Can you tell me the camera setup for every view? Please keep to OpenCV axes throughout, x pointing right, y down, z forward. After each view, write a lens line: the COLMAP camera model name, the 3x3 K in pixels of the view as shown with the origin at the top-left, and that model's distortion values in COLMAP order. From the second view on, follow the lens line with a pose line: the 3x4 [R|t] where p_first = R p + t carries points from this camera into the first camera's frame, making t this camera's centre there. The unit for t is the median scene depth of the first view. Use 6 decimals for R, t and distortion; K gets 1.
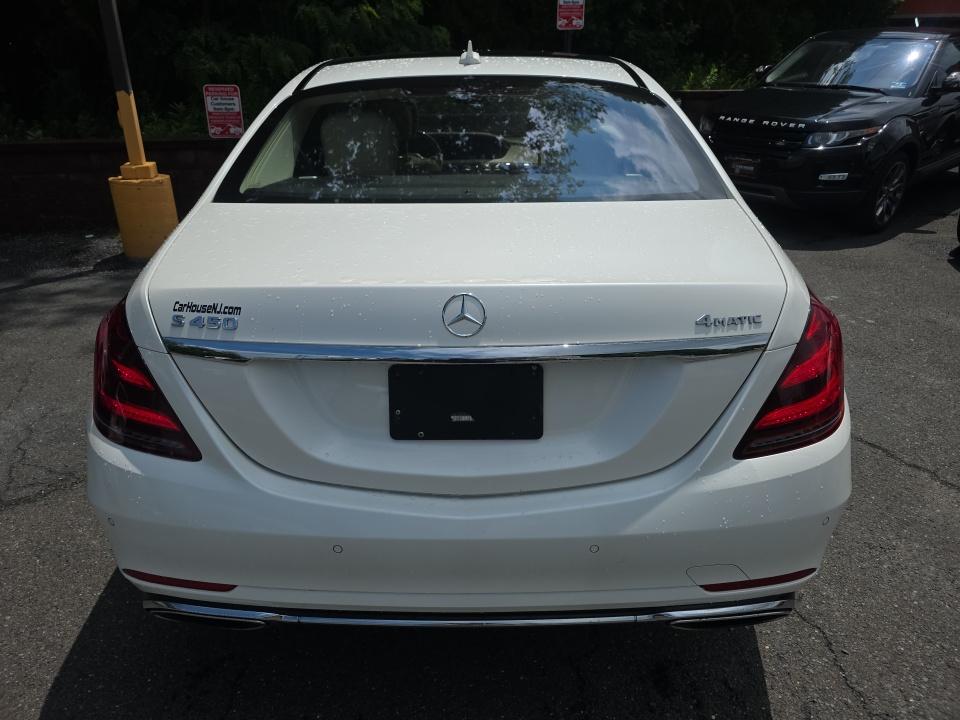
lens RADIAL K [[657.2, 0, 480.0], [0, 657.2, 360.0], [0, 0, 1]] dist [0.041284, -0.034579]
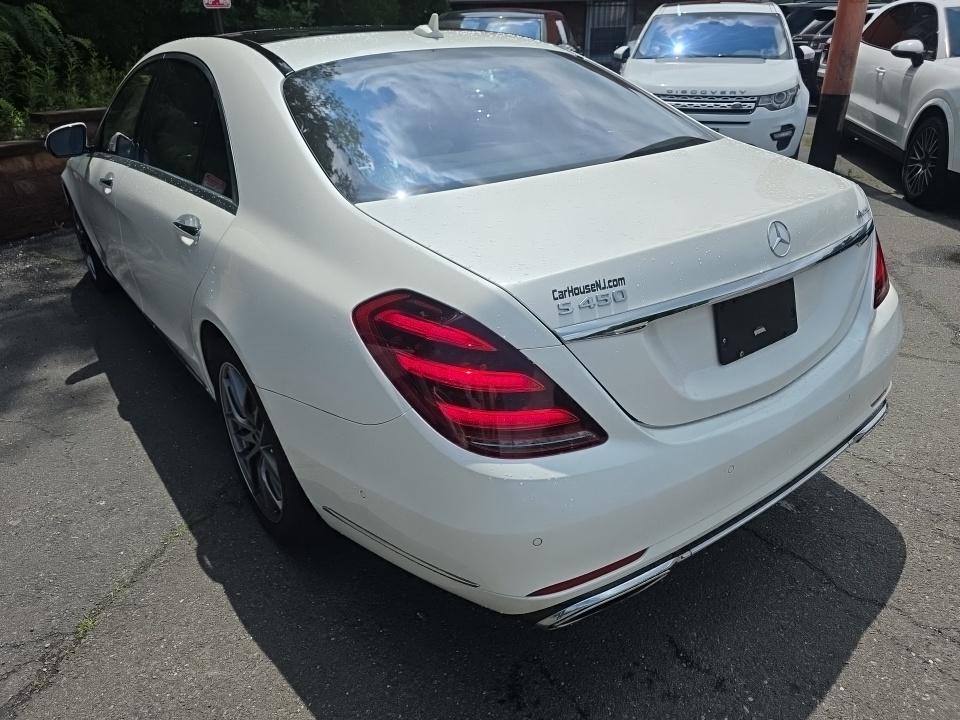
lens RADIAL K [[657.2, 0, 480.0], [0, 657.2, 360.0], [0, 0, 1]] dist [0.041284, -0.034579]
pose [[0.798011, -0.279436, 0.533942, -1.079813], [0.267900, 0.958134, 0.101041, -0.116150], [-0.539823, 0.062412, 0.839462, 0.270350]]
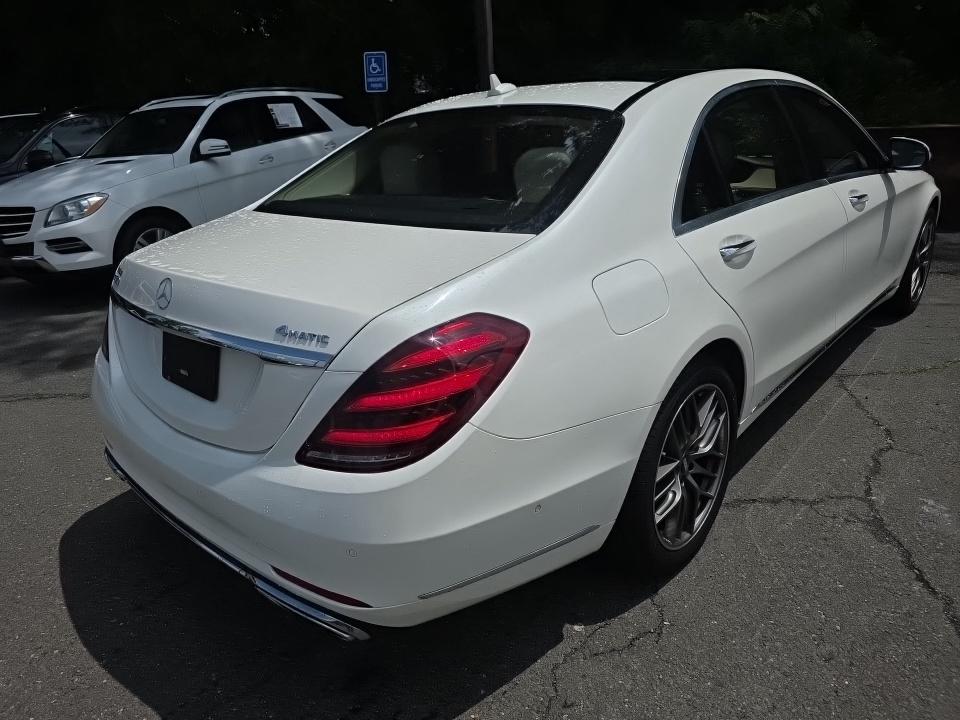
lens RADIAL K [[657.2, 0, 480.0], [0, 657.2, 360.0], [0, 0, 1]] dist [0.041284, -0.034579]
pose [[0.726954, 0.197373, -0.657709, 1.302254], [-0.211949, 0.975529, 0.058485, -0.143715], [0.653158, 0.096885, 0.750998, 0.368223]]
